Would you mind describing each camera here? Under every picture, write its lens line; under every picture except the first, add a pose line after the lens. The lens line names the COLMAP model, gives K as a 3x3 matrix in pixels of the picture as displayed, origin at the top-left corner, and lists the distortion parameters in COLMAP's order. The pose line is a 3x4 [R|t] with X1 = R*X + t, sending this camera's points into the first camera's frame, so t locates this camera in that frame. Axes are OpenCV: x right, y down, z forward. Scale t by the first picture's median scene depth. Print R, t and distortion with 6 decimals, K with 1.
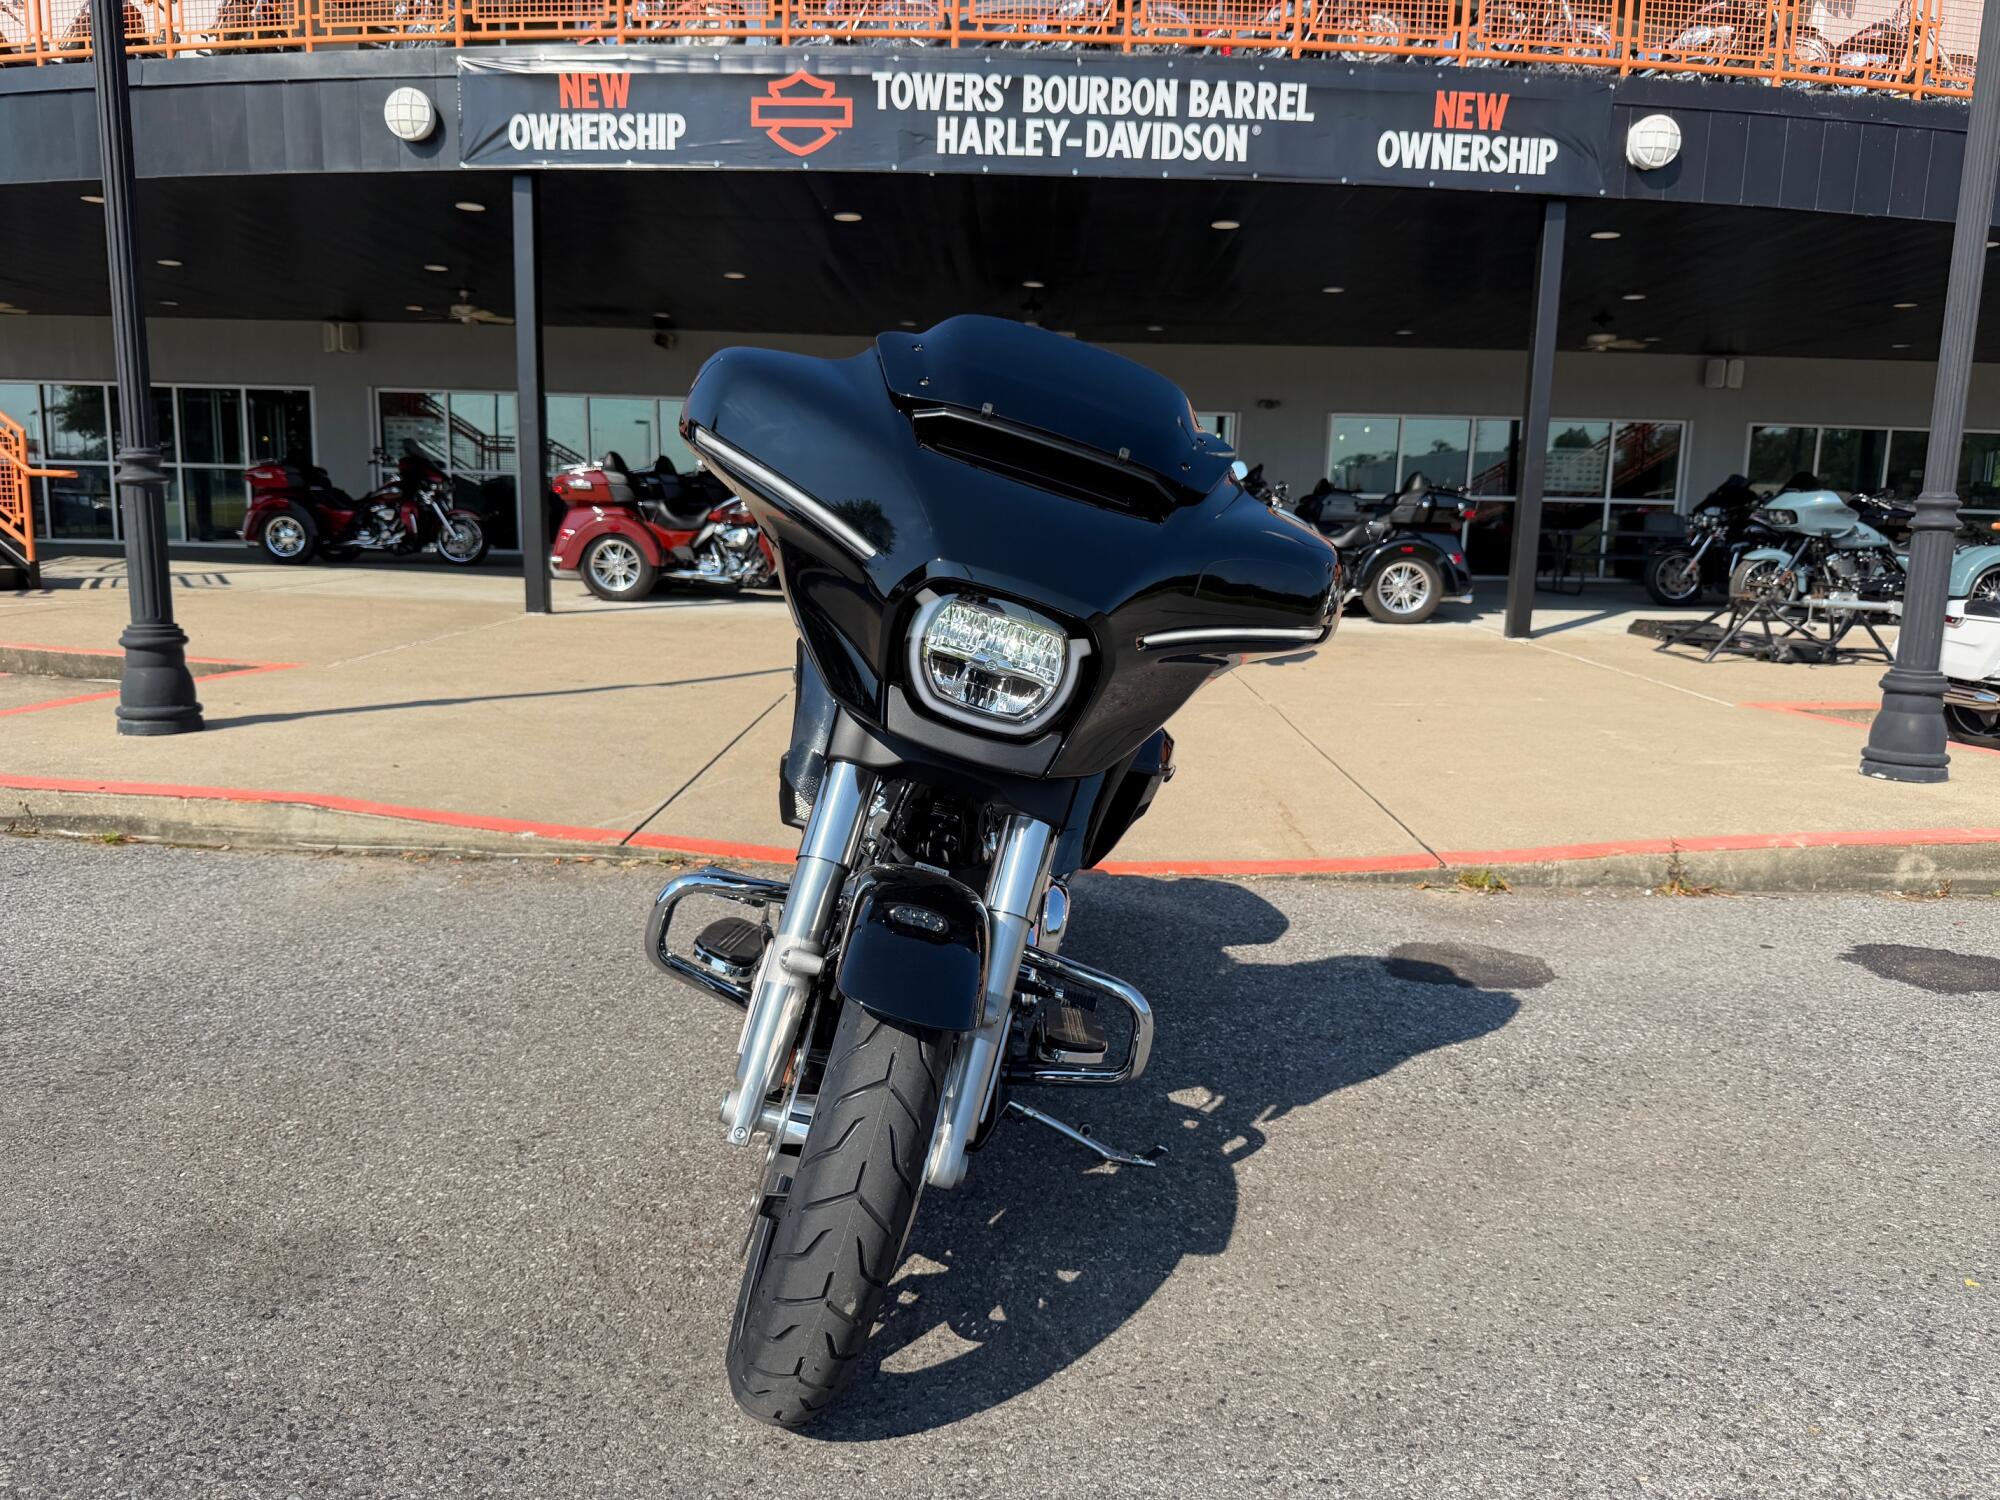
lens RADIAL K [[1373.3, 0, 1013.1], [0, 1373.3, 751.8], [0, 0, 1]] dist [-0.026792, -0.018674]
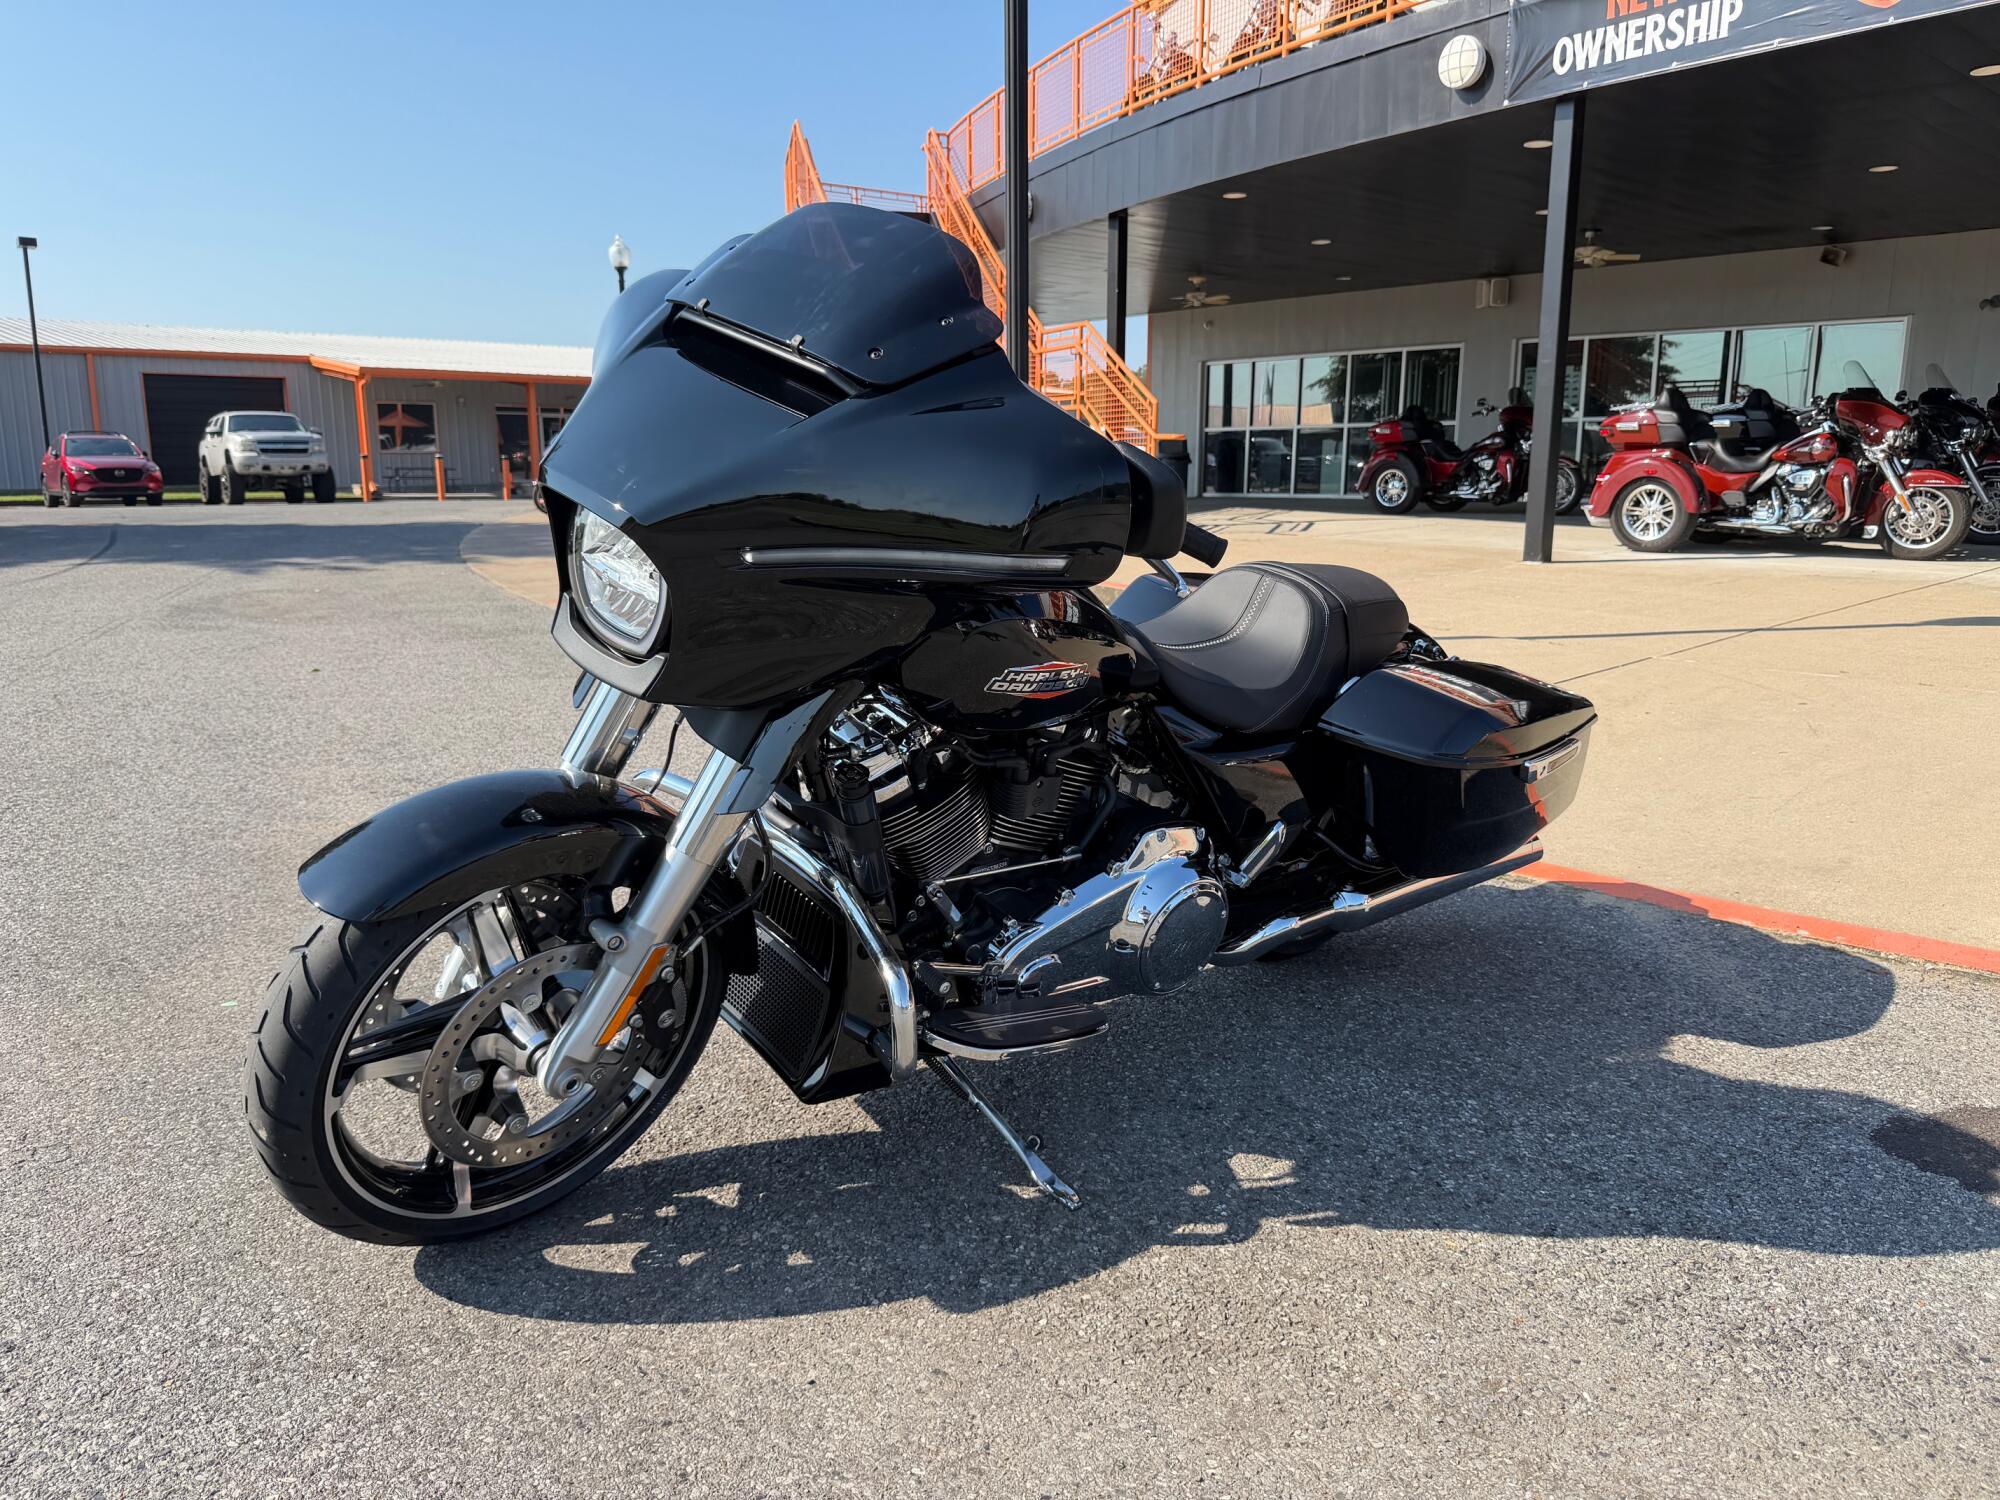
lens RADIAL K [[1373.3, 0, 1013.1], [0, 1373.3, 751.8], [0, 0, 1]] dist [-0.026792, -0.018674]
pose [[0.669874, 0.117597, -0.733103, 0.113058], [-0.092731, 0.992897, 0.074537, -0.005384], [0.736661, 0.018051, 0.676021, 0.070878]]
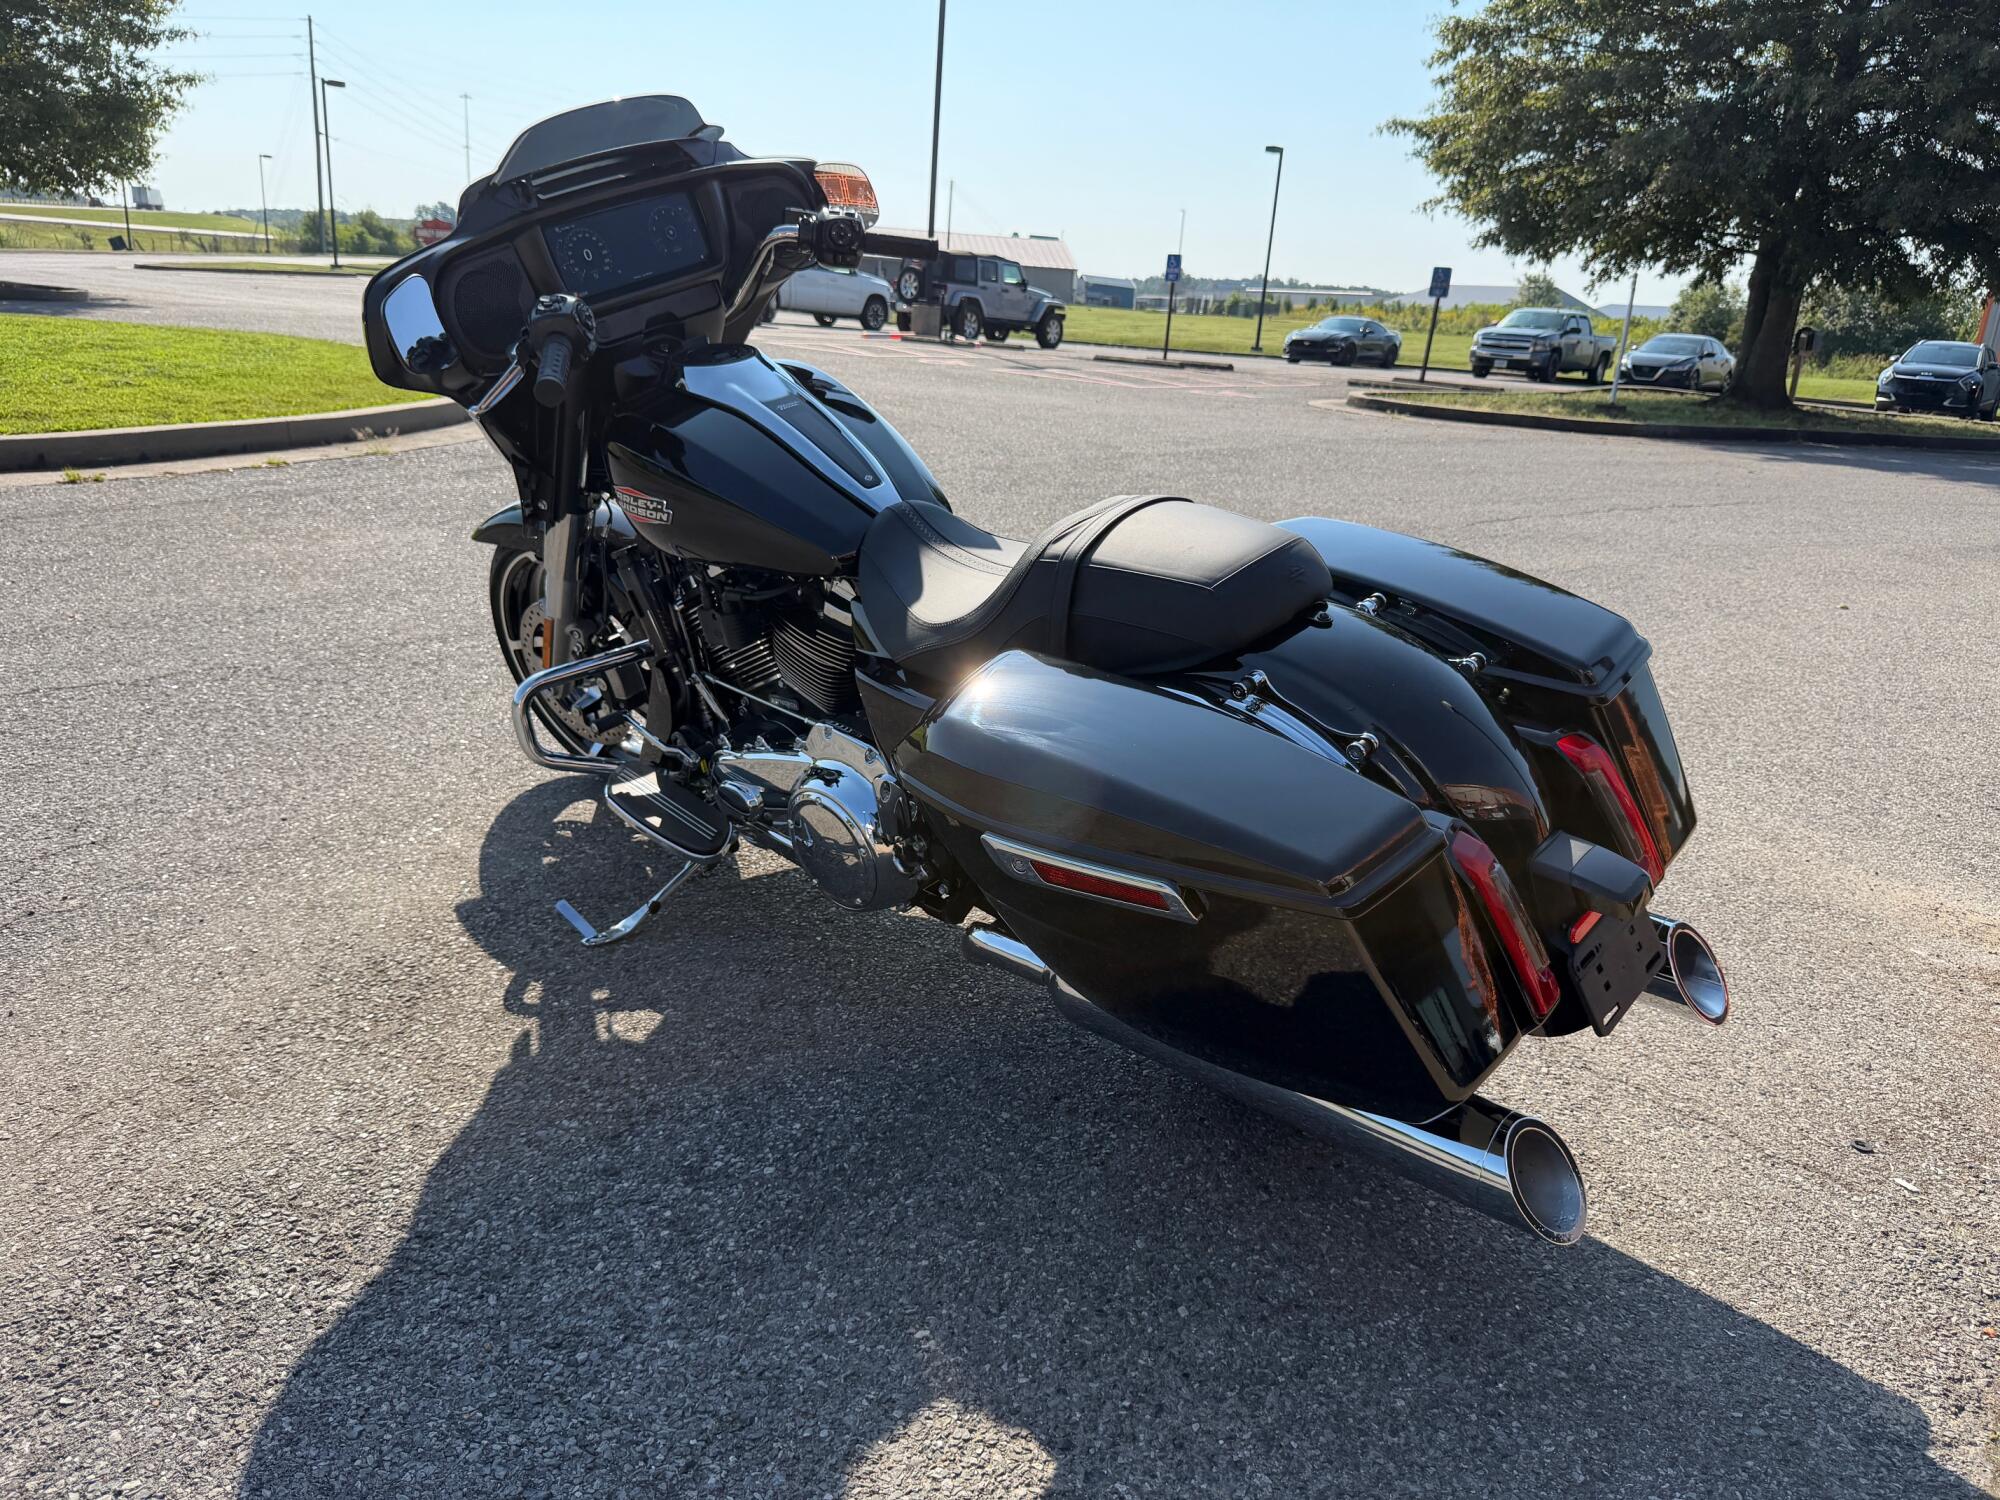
lens RADIAL K [[1382.0, 0, 1000.0], [0, 1382.0, 750.0], [0, 0, 1]] dist [0.003499, -0.067533]
pose [[-0.661200, 0.152088, -0.734632, 0.107860], [-0.185784, 0.915538, 0.356754, -0.042944], [0.726842, 0.372369, -0.577098, 0.305859]]
